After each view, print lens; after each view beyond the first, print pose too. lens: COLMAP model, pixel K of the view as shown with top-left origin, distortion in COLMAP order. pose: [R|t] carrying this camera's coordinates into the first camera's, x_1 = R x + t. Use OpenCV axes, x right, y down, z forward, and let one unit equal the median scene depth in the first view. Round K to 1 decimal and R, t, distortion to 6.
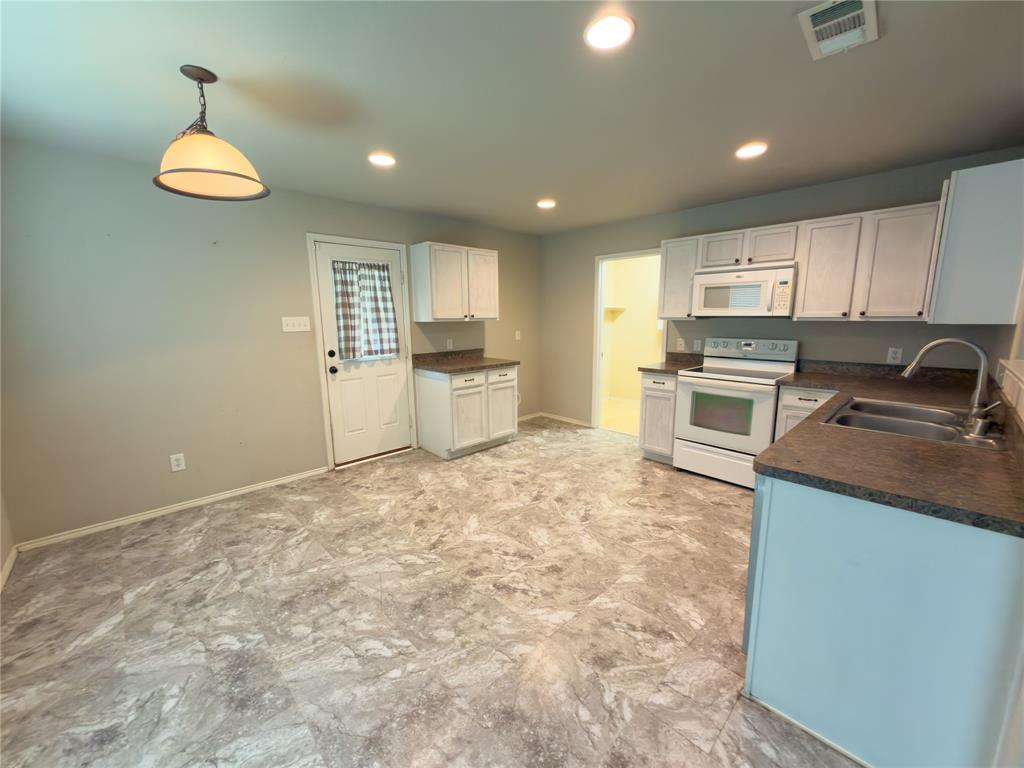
lens RADIAL K [[409.3, 0, 516.5], [0, 409.3, 385.8], [0, 0, 1]] dist [0.000388, 0.000133]
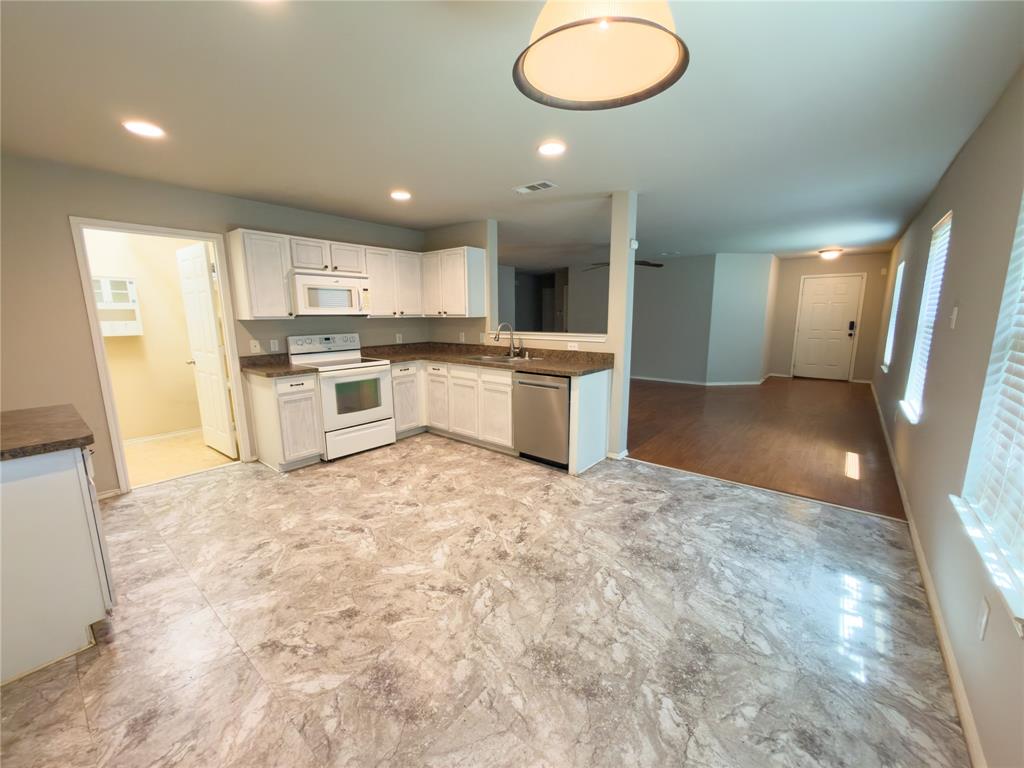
lens RADIAL K [[409.3, 0, 508.1], [0, 409.3, 385.7], [0, 0, 1]] dist [0.000388, 0.000133]
pose [[-0.112104, -0.165521, 0.979814, -0.762559], [0.177869, 0.966762, 0.183667, -0.110297], [-0.977648, 0.194869, -0.078937, 0.707283]]
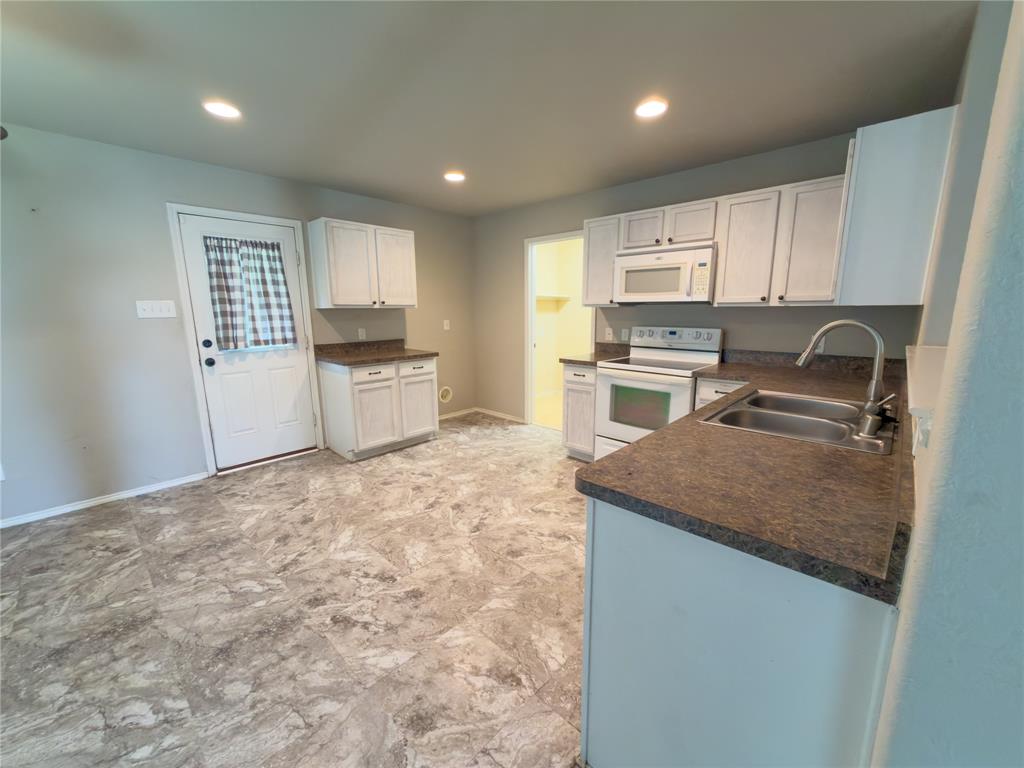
lens RADIAL K [[409.3, 0, 516.9], [0, 409.3, 385.5], [0, 0, 1]] dist [0.000388, 0.000133]
pose [[0.998786, -0.005744, 0.048928, 0.193033], [0.005068, 0.999890, 0.013930, 0.002668], [-0.049003, -0.013665, 0.998705, 0.105939]]
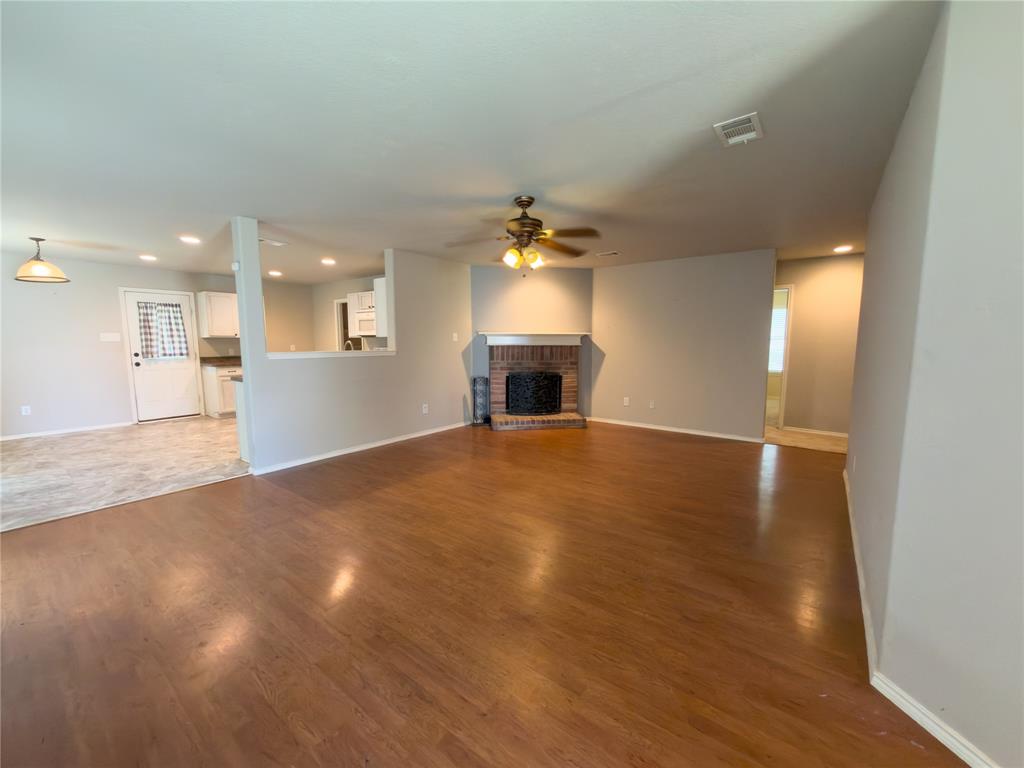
lens RADIAL K [[409.3, 0, 519.0], [0, 409.3, 386.1], [0, 0, 1]] dist [0.000388, 0.000133]
pose [[0.988310, -0.009319, 0.152175, 1.016786], [0.018463, 0.998100, -0.058785, 0.214007], [-0.151338, 0.060907, 0.986604, -1.087202]]
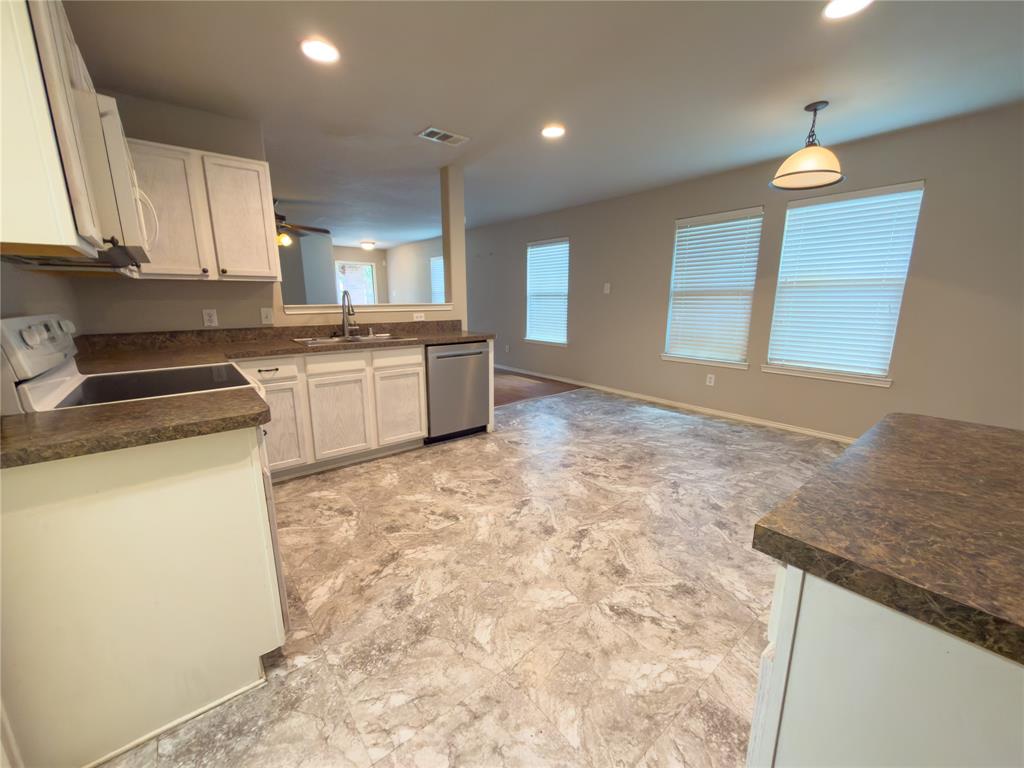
lens RADIAL K [[409.3, 0, 518.6], [0, 409.3, 378.5], [0, 0, 1]] dist [0.000388, 0.000133]
pose [[-0.996850, -0.004173, 0.079194, 0.101270], [0.024533, 0.933405, 0.357986, -0.213782], [-0.075414, 0.358802, -0.930362, 1.554177]]
